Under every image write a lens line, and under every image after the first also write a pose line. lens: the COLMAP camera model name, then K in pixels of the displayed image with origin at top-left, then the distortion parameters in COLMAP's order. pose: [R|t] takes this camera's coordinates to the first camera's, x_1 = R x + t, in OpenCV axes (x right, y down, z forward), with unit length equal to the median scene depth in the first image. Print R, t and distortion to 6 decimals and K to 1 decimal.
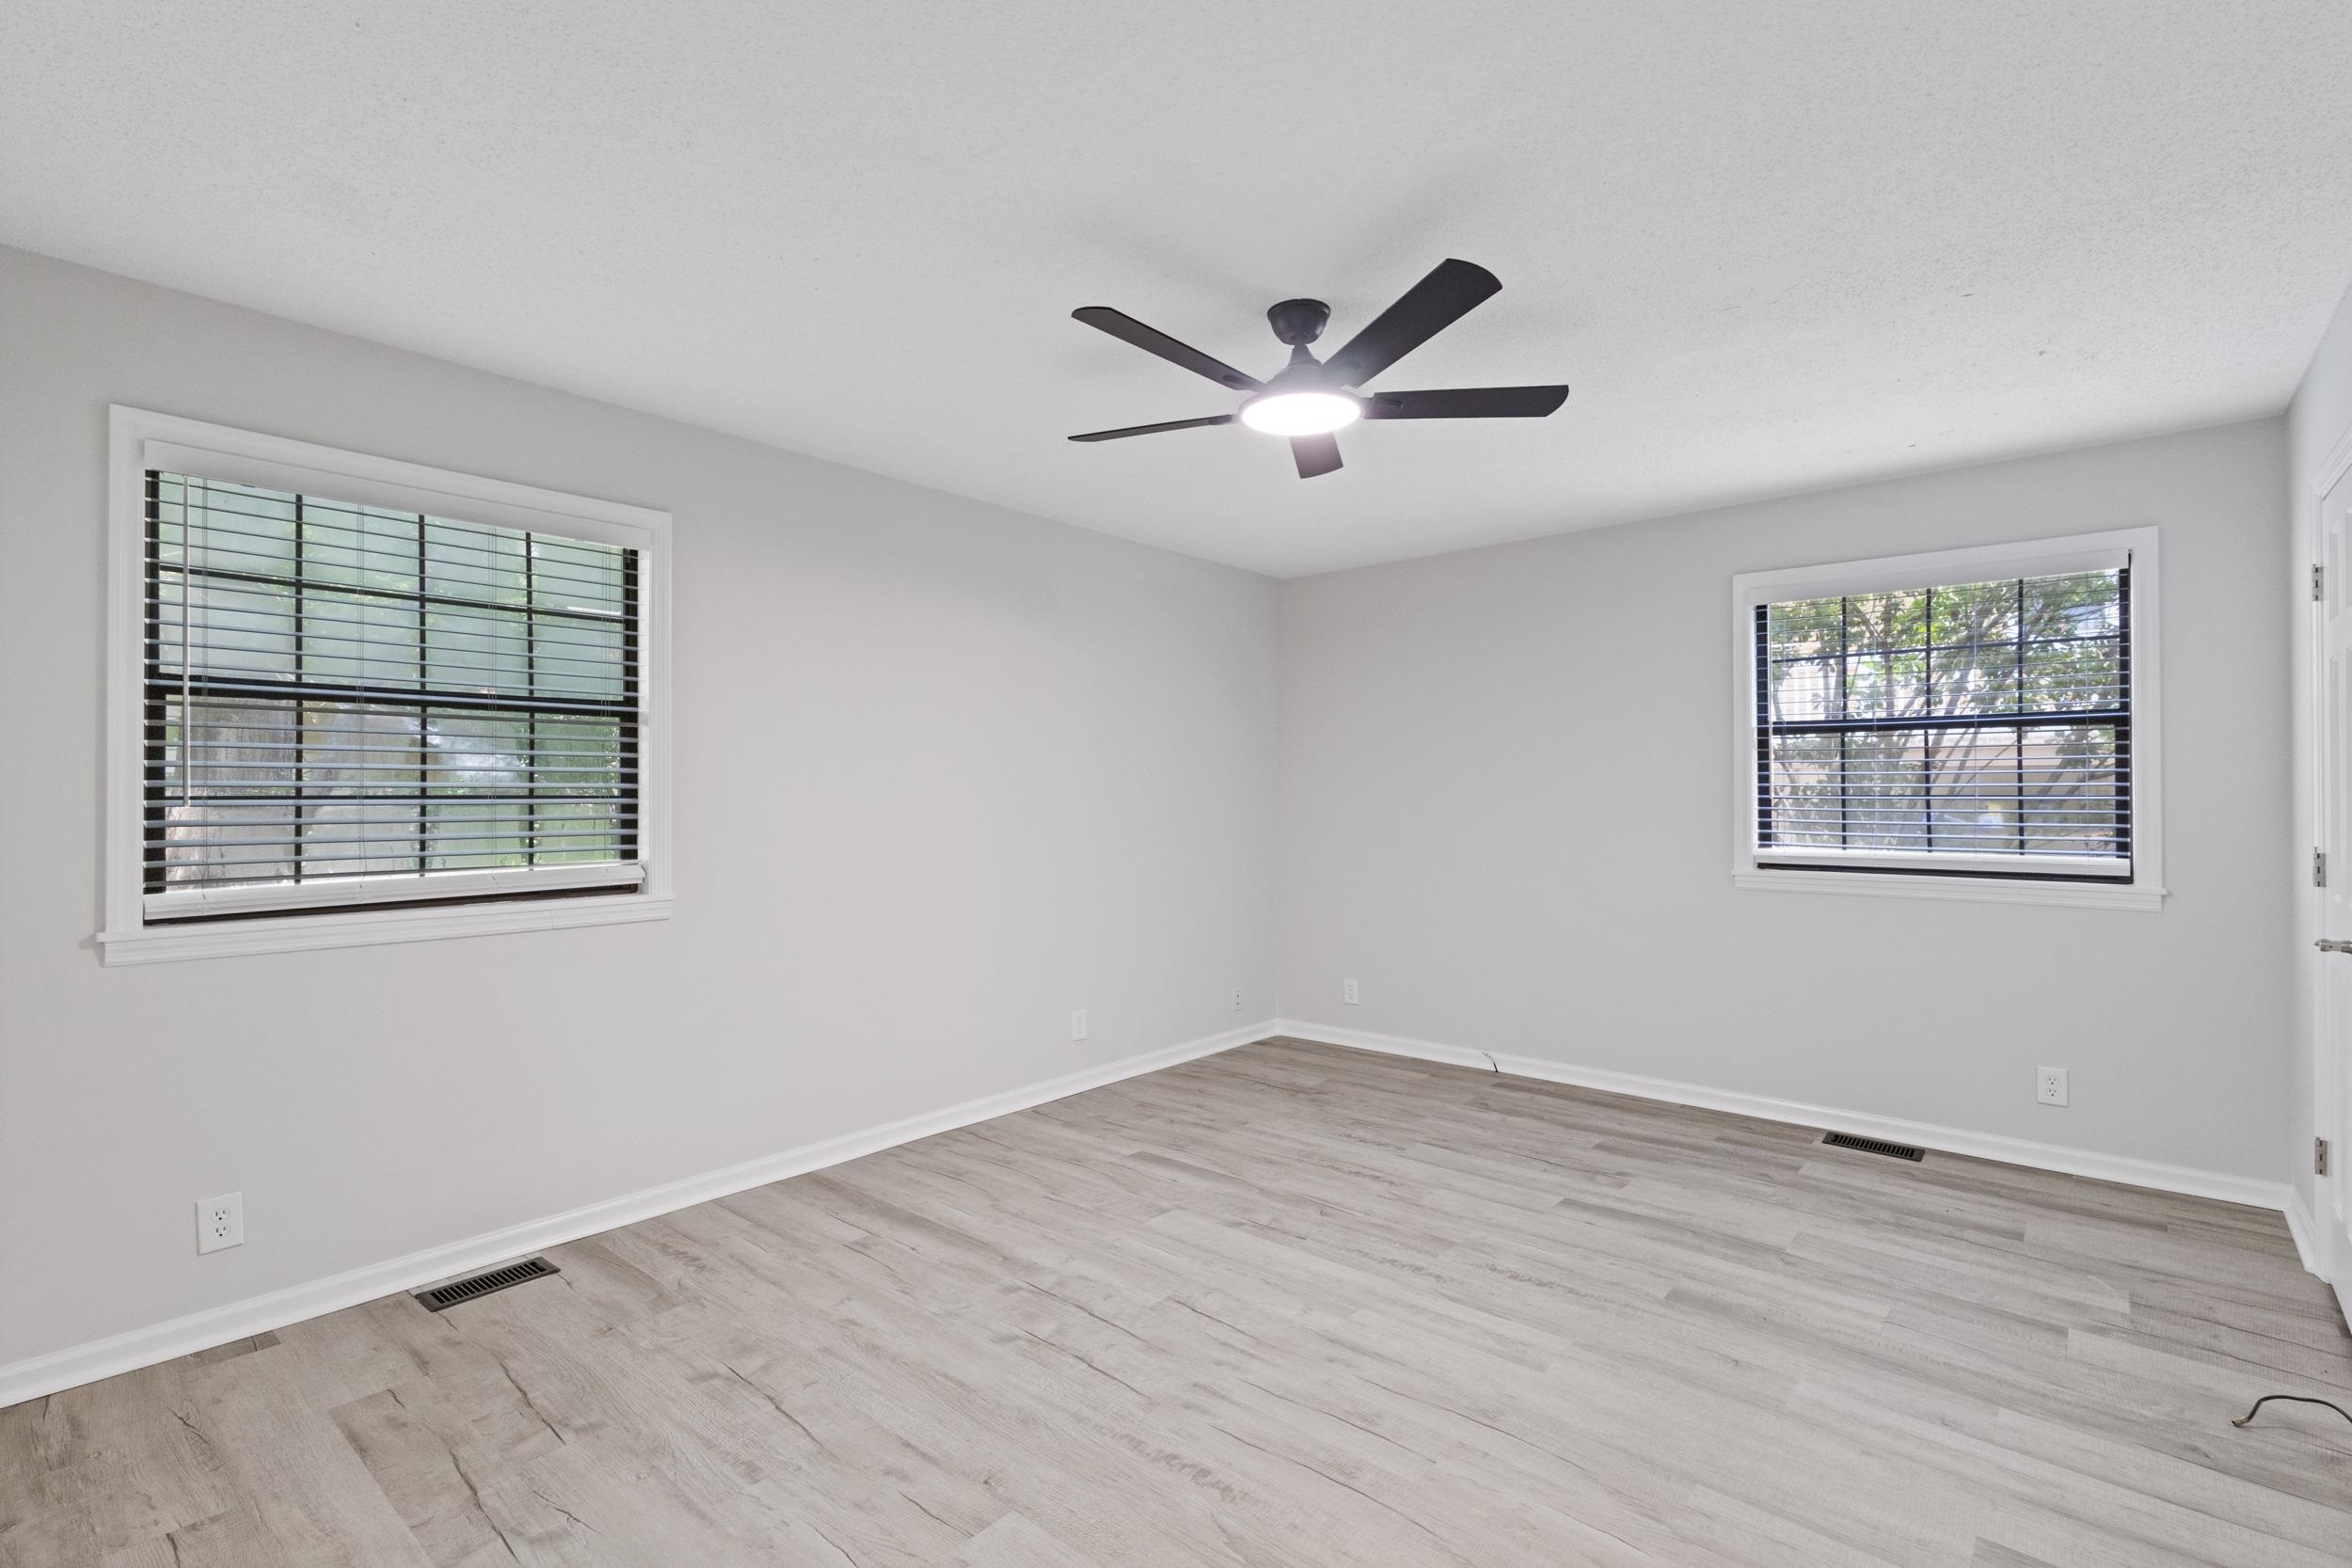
lens RADIAL K [[1086.5, 0, 1171.8], [0, 1086.5, 782.9], [0, 0, 1]] dist [0.004181, 0.001446]
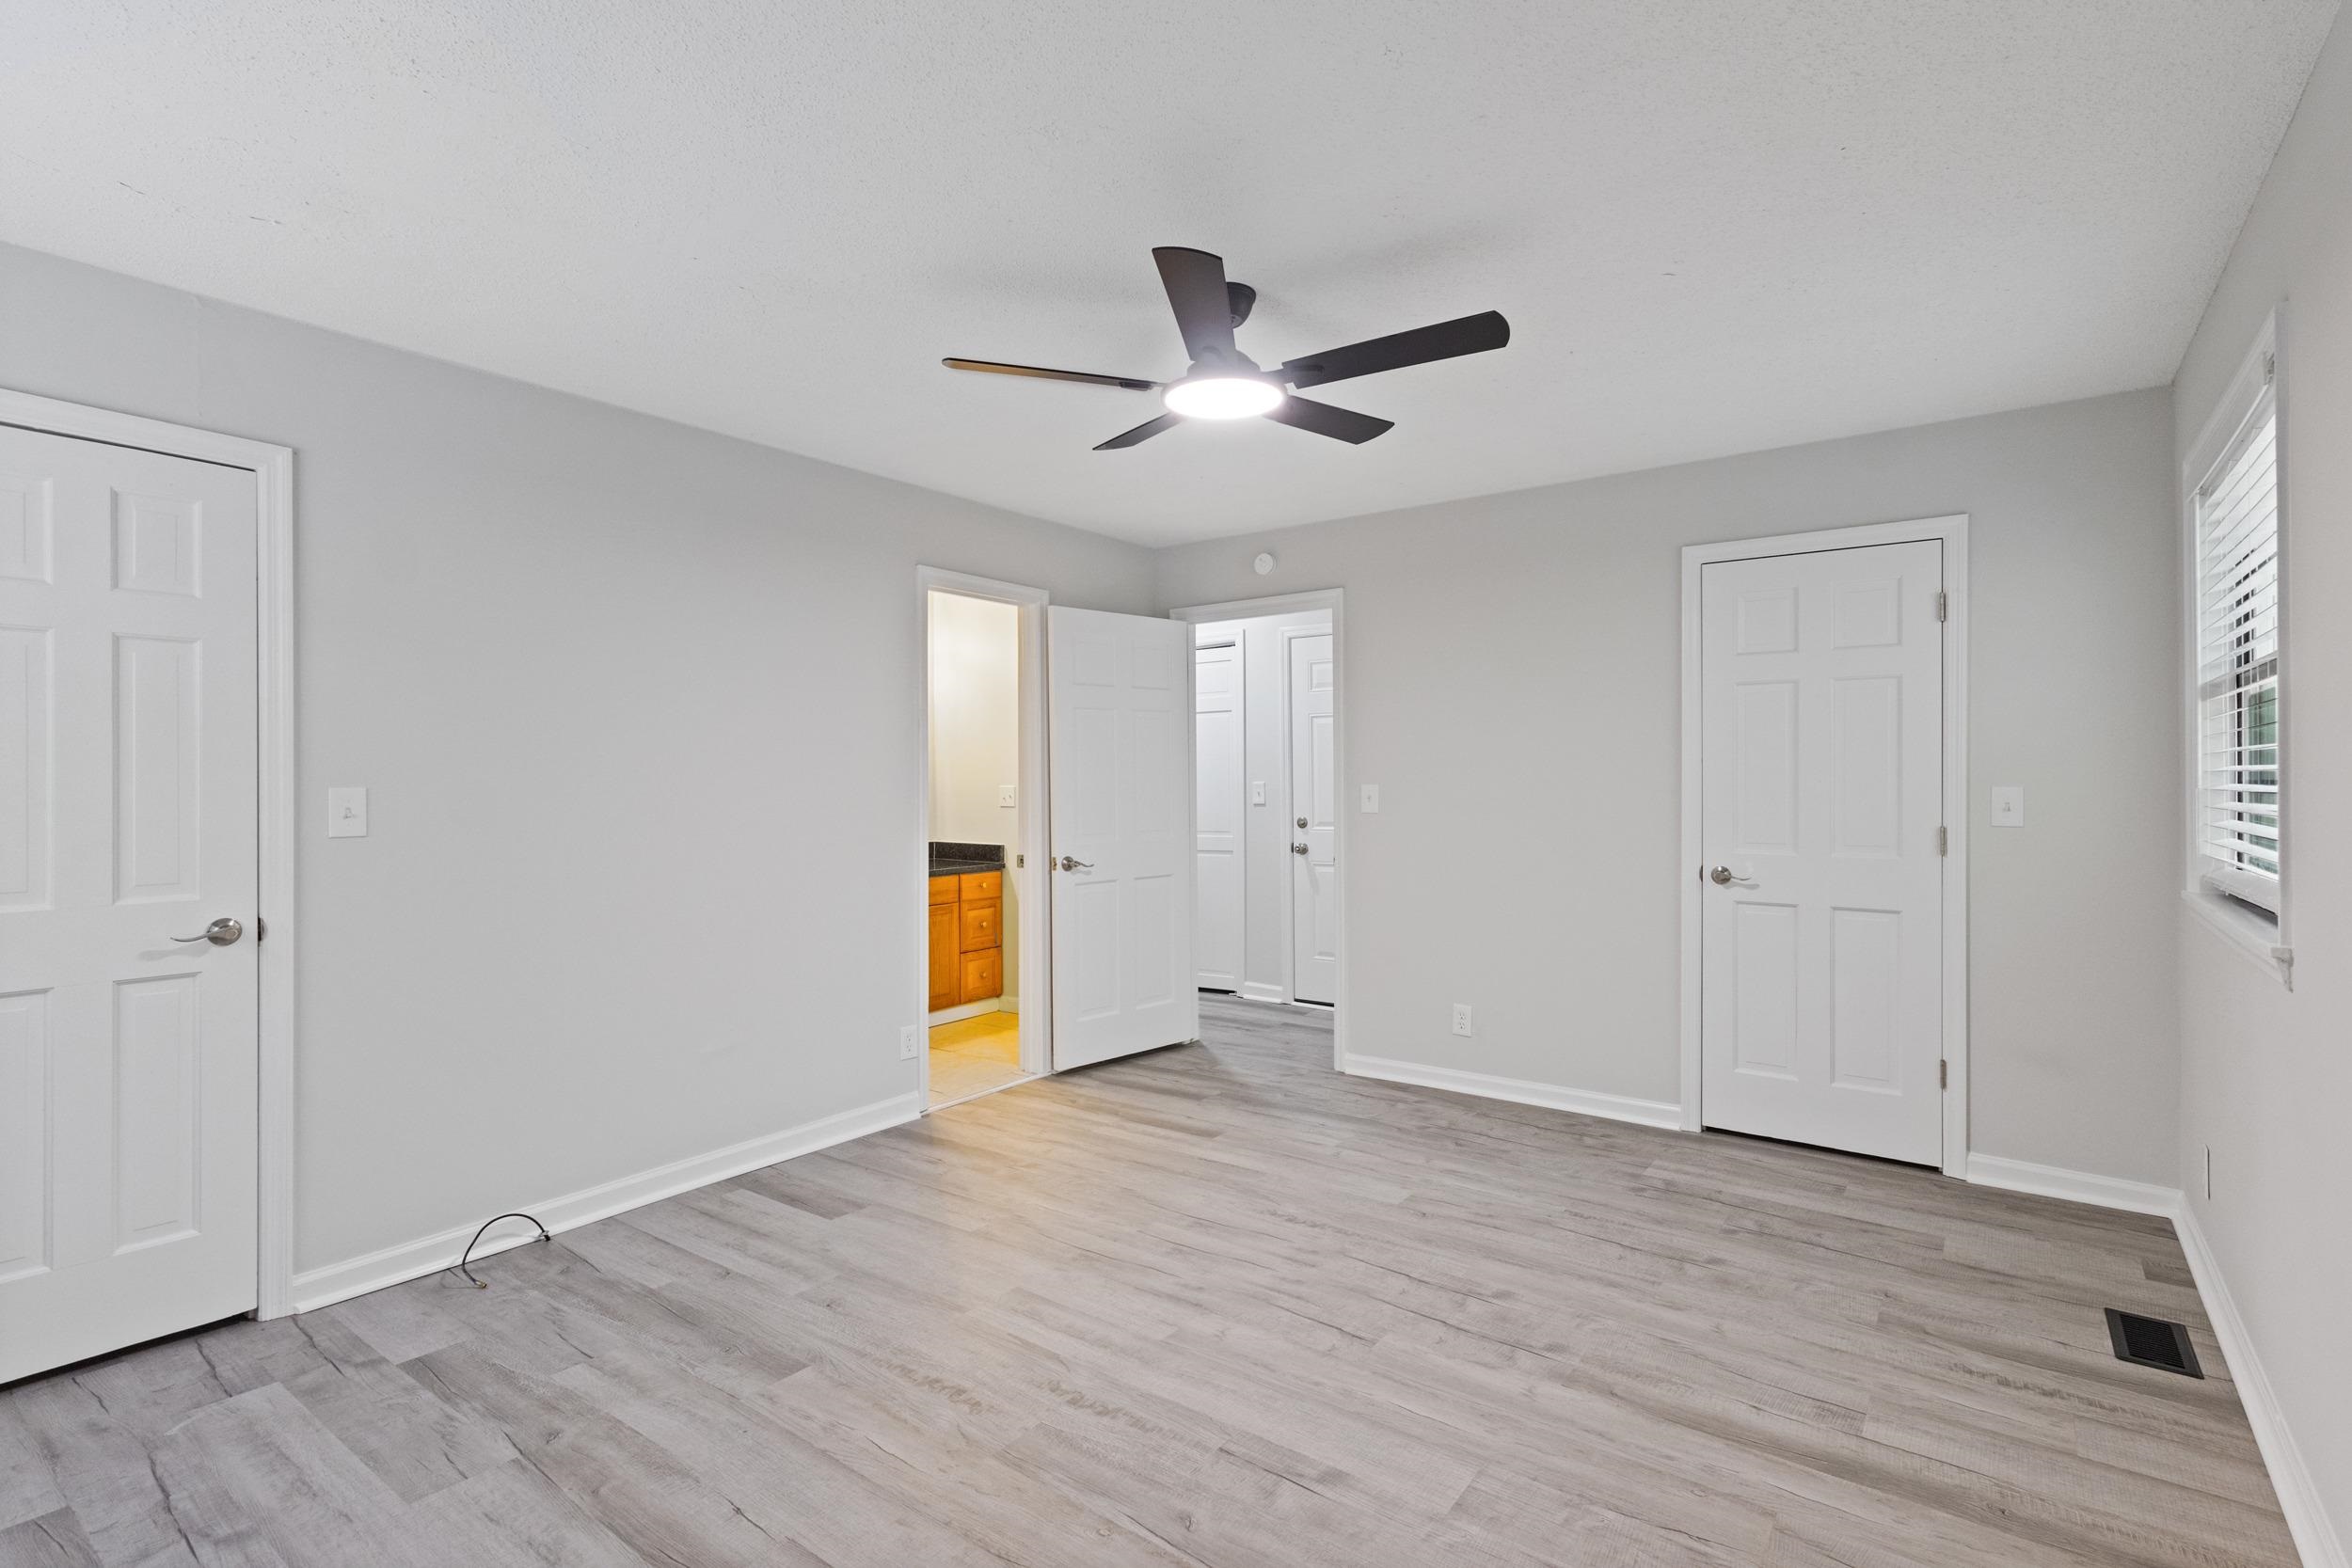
lens RADIAL K [[1086.5, 0, 1171.8], [0, 1086.5, 782.9], [0, 0, 1]] dist [0.004181, 0.001446]
pose [[-0.997918, 0.000653, -0.064498, 0.233853], [0.001277, 0.999953, -0.009641, 0.020417], [0.064489, -0.009703, -0.997871, 2.001615]]
